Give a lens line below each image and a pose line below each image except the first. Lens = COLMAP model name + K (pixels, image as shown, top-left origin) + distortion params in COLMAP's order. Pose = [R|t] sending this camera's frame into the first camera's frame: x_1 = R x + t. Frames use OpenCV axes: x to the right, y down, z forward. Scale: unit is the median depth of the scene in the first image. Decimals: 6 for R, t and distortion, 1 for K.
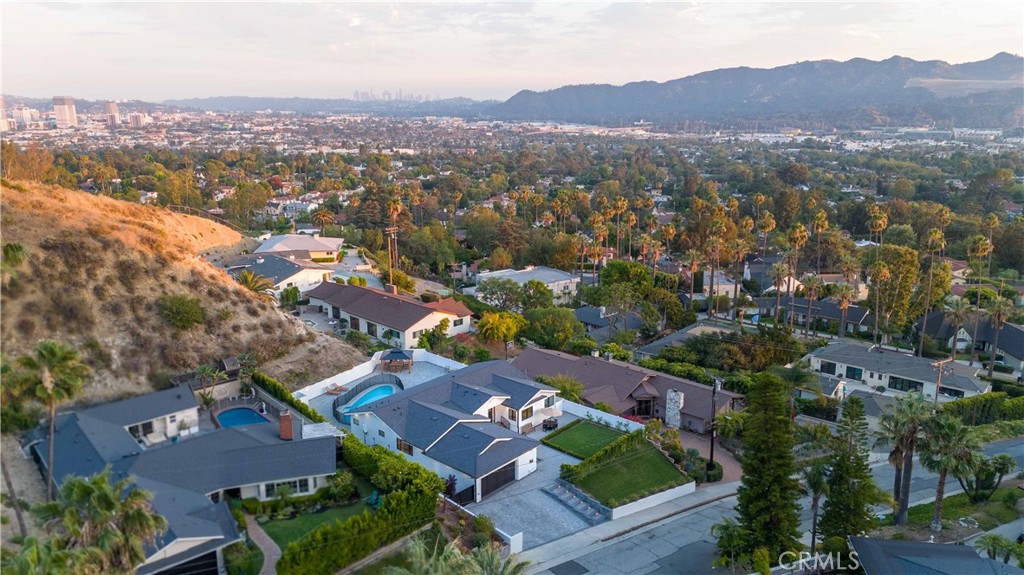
lens RADIAL K [[764.5, 0, 515.9], [0, 764.5, 283.6], [0, 0, 1]] dist [0.115912, -0.134440]
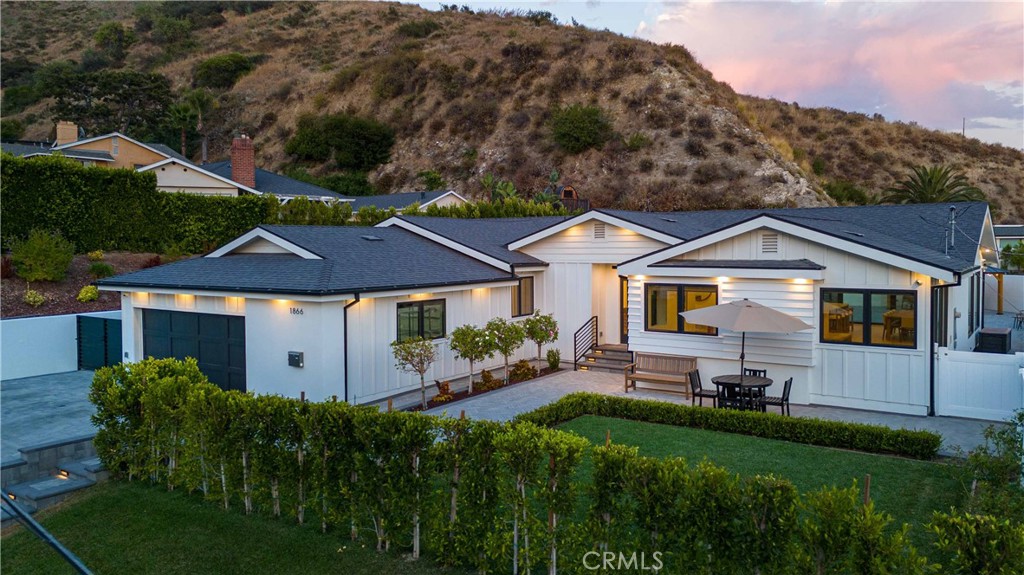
lens RADIAL K [[742.5, 0, 493.9], [0, 742.5, 283.2], [0, 0, 1]] dist [0.092157, -0.079395]
pose [[0.109447, 0.062835, -0.992005, 0.204175], [-0.237440, 0.970761, 0.035293, 0.154967], [0.965217, 0.231678, 0.121167, 0.850222]]
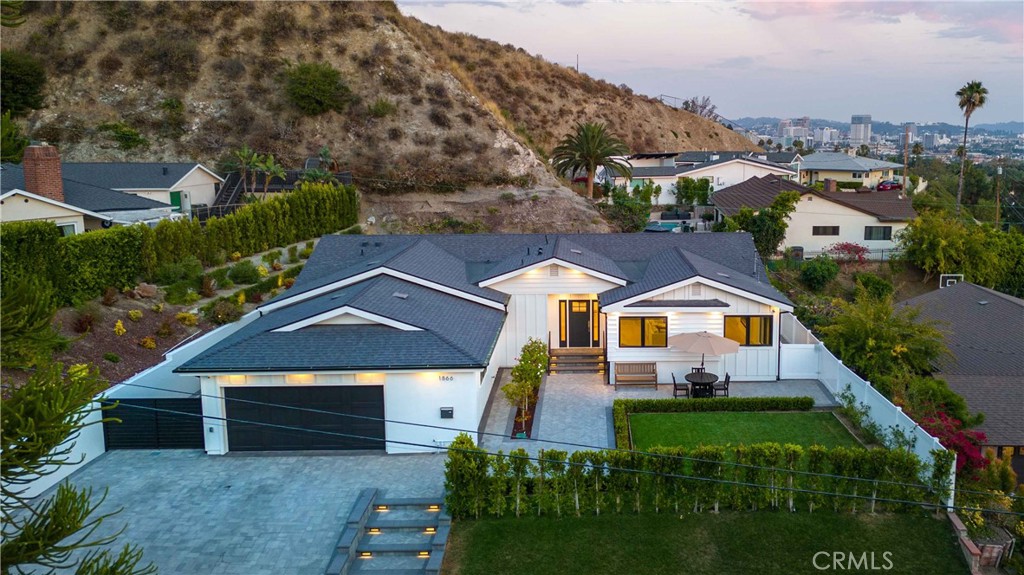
lens RADIAL K [[874.2, 0, 568.3], [0, 874.2, 270.8], [0, 0, 1]] dist [0.100504, -0.114596]
pose [[0.665564, 0.130064, -0.734920, 0.254805], [-0.181944, 0.983265, 0.009243, 0.134188], [0.723824, 0.127563, 0.678091, 0.652856]]
